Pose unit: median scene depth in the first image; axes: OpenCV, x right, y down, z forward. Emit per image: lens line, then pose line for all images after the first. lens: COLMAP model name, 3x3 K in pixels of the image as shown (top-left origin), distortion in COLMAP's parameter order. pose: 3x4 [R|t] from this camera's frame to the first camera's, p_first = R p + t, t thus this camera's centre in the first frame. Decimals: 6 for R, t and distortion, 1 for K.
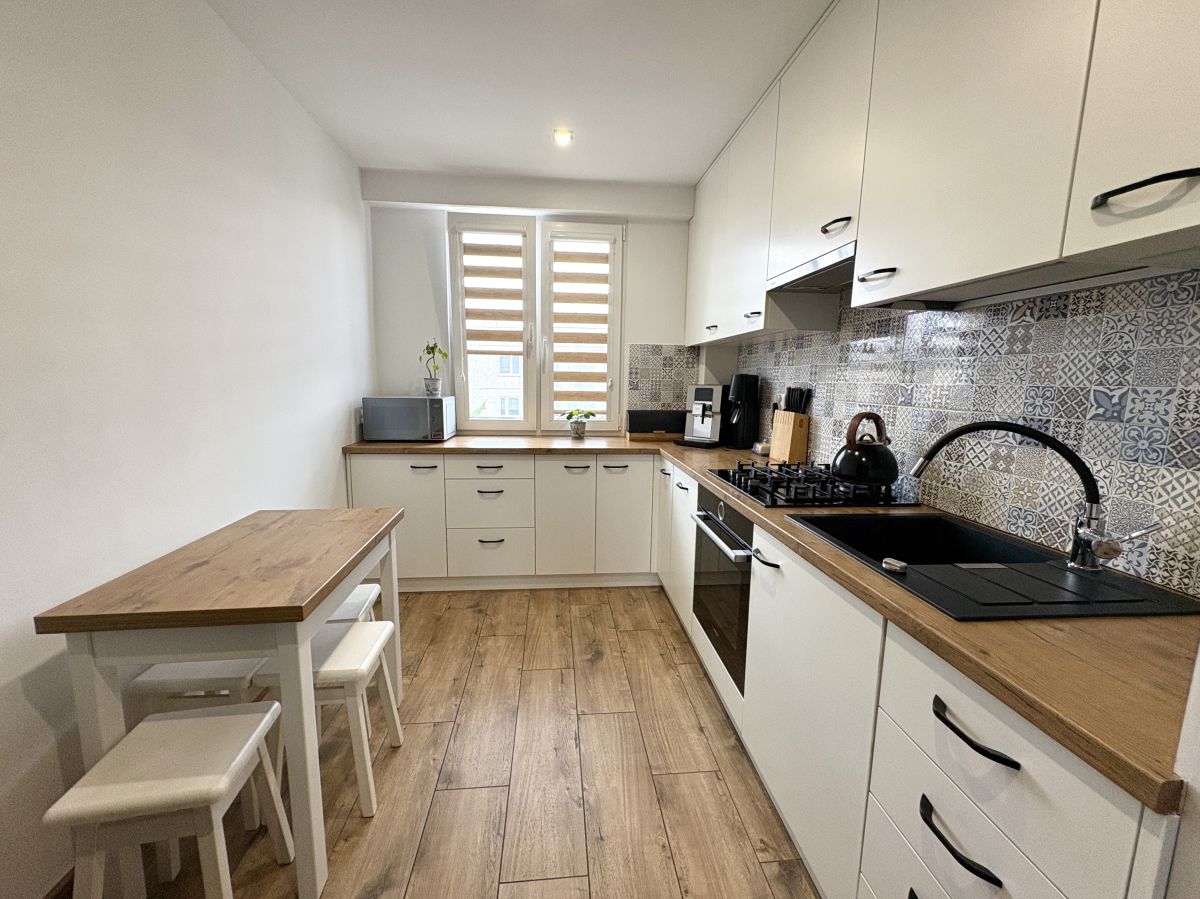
lens RADIAL K [[488.5, 0, 602.9], [0, 488.5, 445.1], [0, 0, 1]] dist [0.000296, -0.000235]
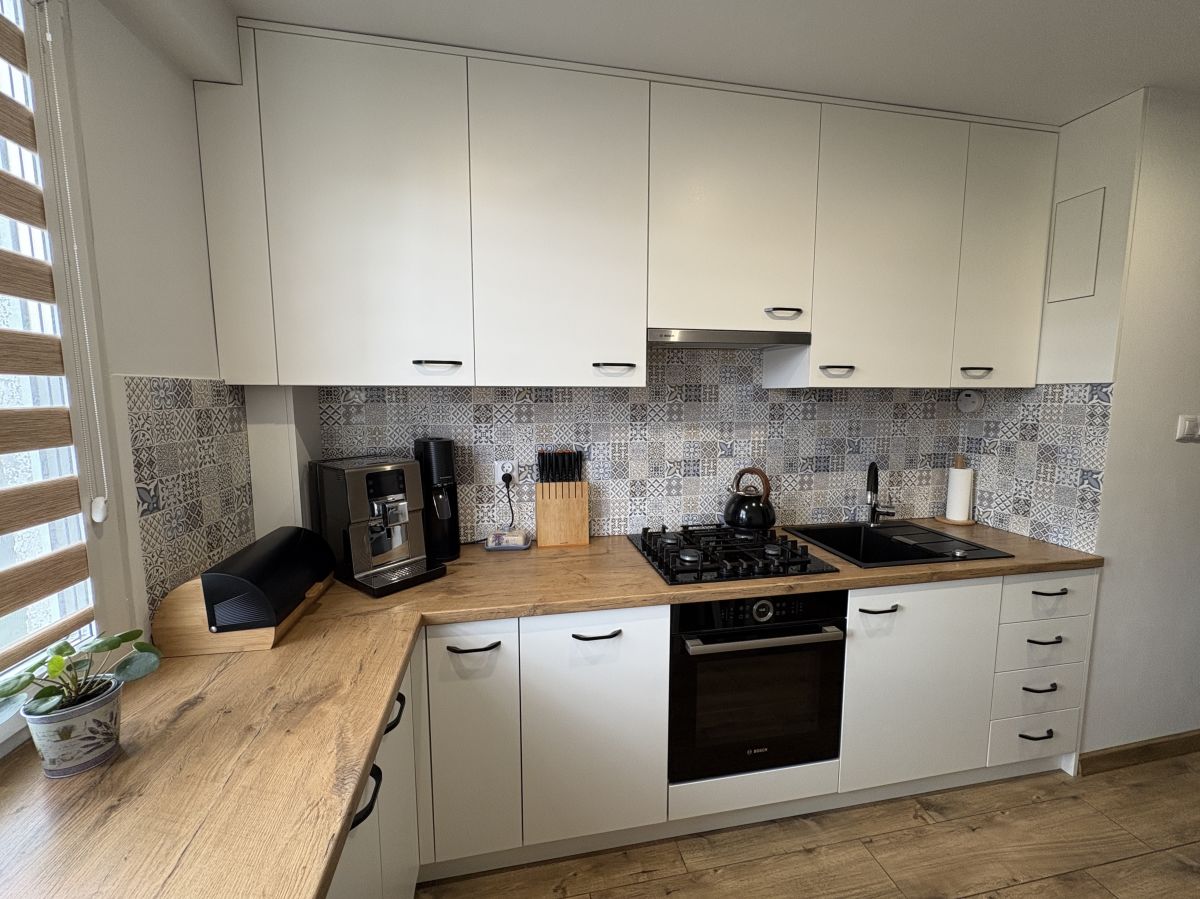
lens RADIAL K [[488.5, 0, 602.9], [0, 488.5, 445.1], [0, 0, 1]] dist [0.000296, -0.000235]
pose [[-0.099215, -0.123327, 0.987394, -0.589975], [0.130062, 0.982170, 0.135743, -0.331650], [-0.986529, 0.141890, -0.081406, 1.451464]]
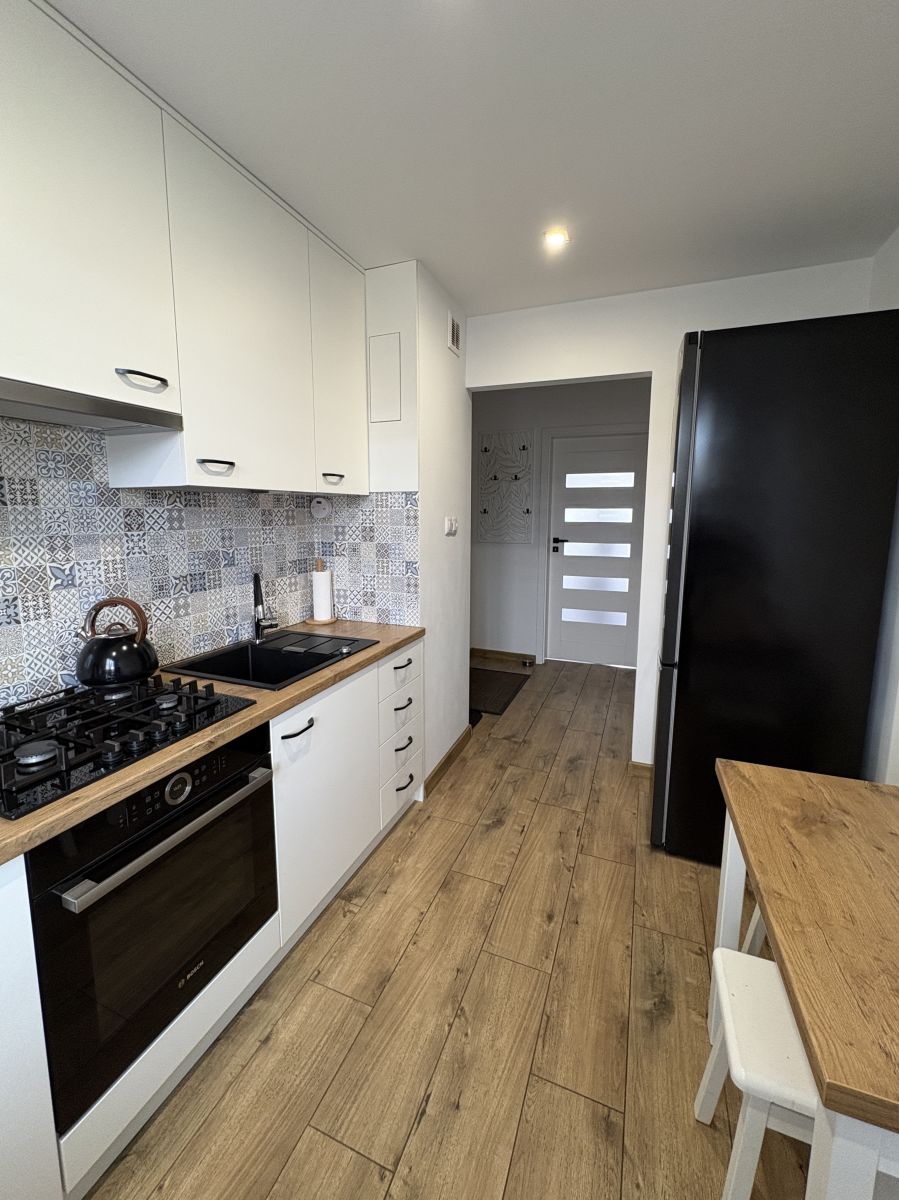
lens RADIAL K [[503.5, 0, 438.2], [0, 503.5, 577.7], [0, 0, 1]] dist [0.000247, 0.000097]
pose [[-0.878706, -0.081242, 0.470398, -0.357347], [0.047022, 0.965888, 0.254655, -0.297838], [-0.475041, 0.245886, -0.844912, 1.466245]]
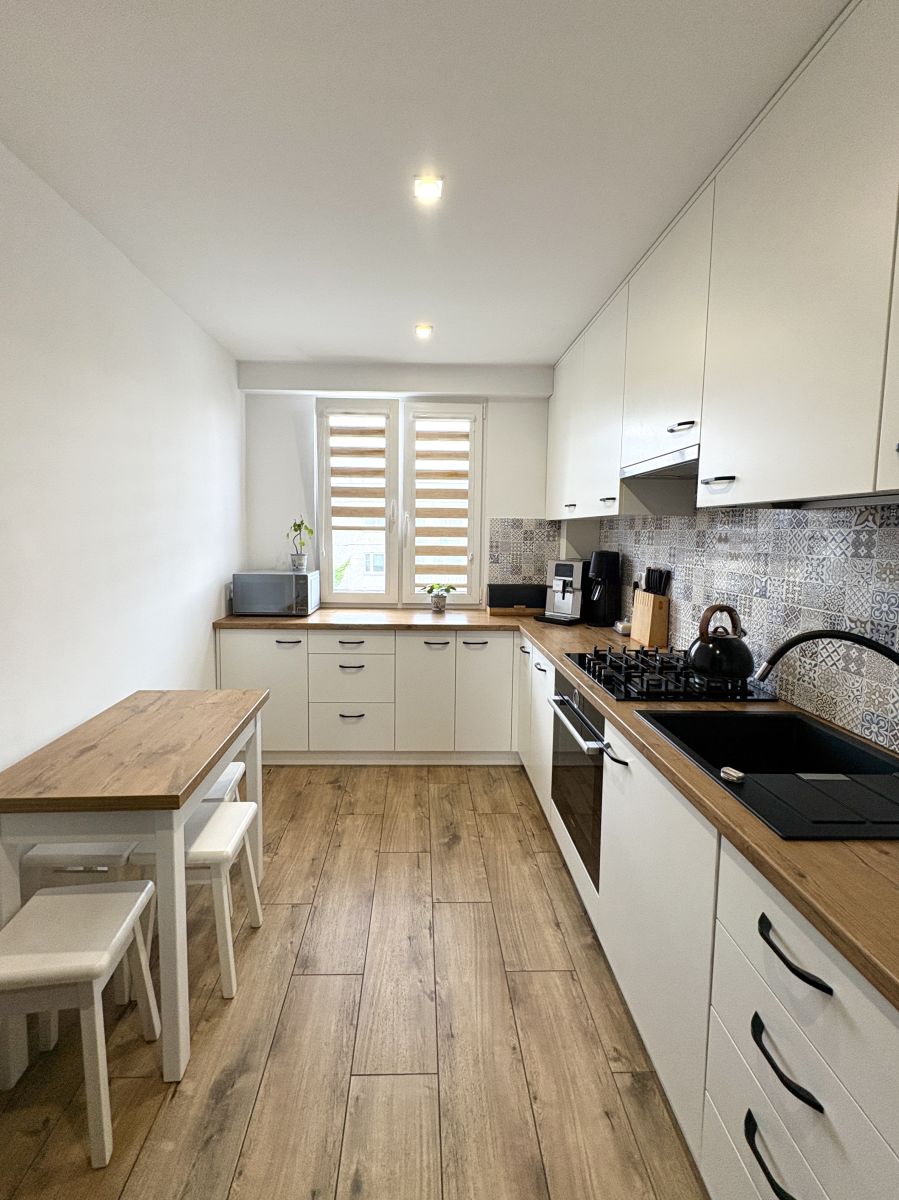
lens RADIAL K [[506.1, 0, 433.2], [0, 506.1, 566.6], [0, 0, 1]] dist [0.000195, -0.000135]
pose [[0.997338, 0.000460, -0.072914, 0.027762], [-0.005324, 0.997770, -0.066531, -0.073520], [0.072720, 0.066742, 0.995117, -0.086275]]
